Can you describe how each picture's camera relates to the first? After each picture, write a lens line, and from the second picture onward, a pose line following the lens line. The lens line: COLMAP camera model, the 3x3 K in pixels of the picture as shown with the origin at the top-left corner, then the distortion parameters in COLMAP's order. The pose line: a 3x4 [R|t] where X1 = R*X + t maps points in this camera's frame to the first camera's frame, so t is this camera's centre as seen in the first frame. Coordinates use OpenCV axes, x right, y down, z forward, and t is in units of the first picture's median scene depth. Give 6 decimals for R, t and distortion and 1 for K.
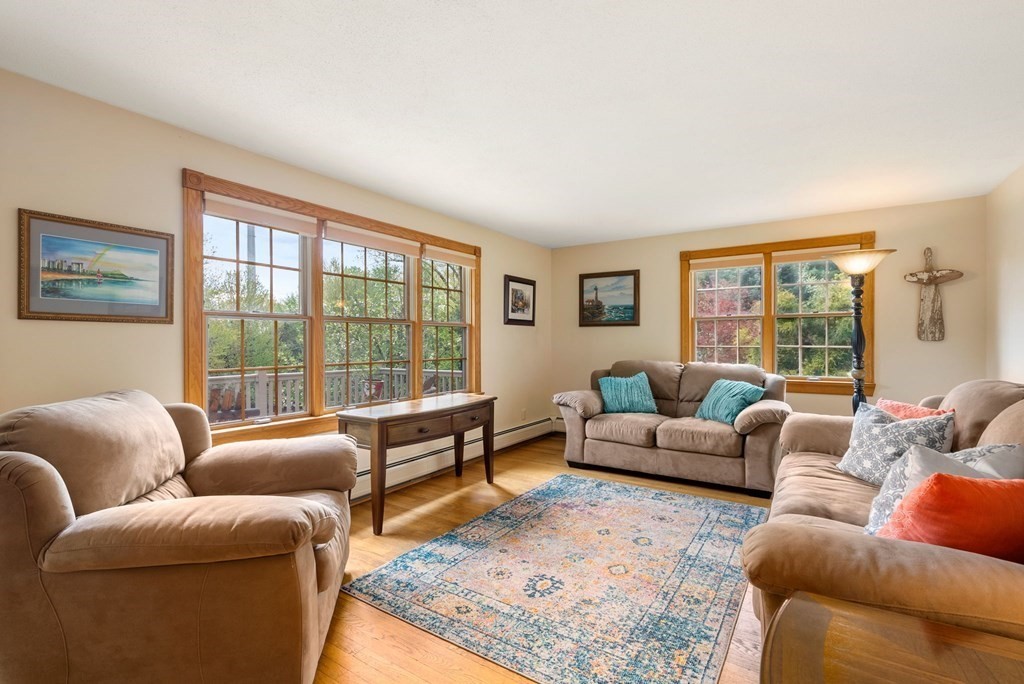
lens RADIAL K [[476.1, 0, 517.5], [0, 476.1, 341.7], [0, 0, 1]] dist [-0.004677, 0.003036]
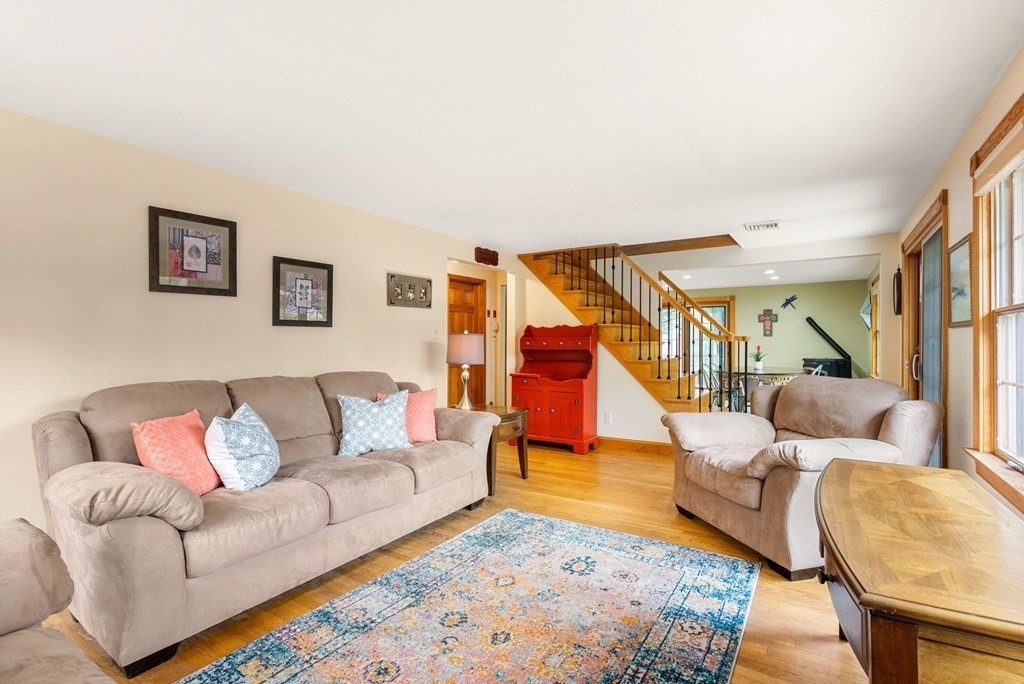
lens RADIAL K [[476.1, 0, 511.3], [0, 476.1, 343.5], [0, 0, 1]] dist [-0.004677, 0.003036]
pose [[-0.999996, 0.001707, 0.002234, 0.193156], [0.001710, 0.999998, 0.001070, -0.006376], [-0.002232, 0.001074, -0.999997, 1.942181]]
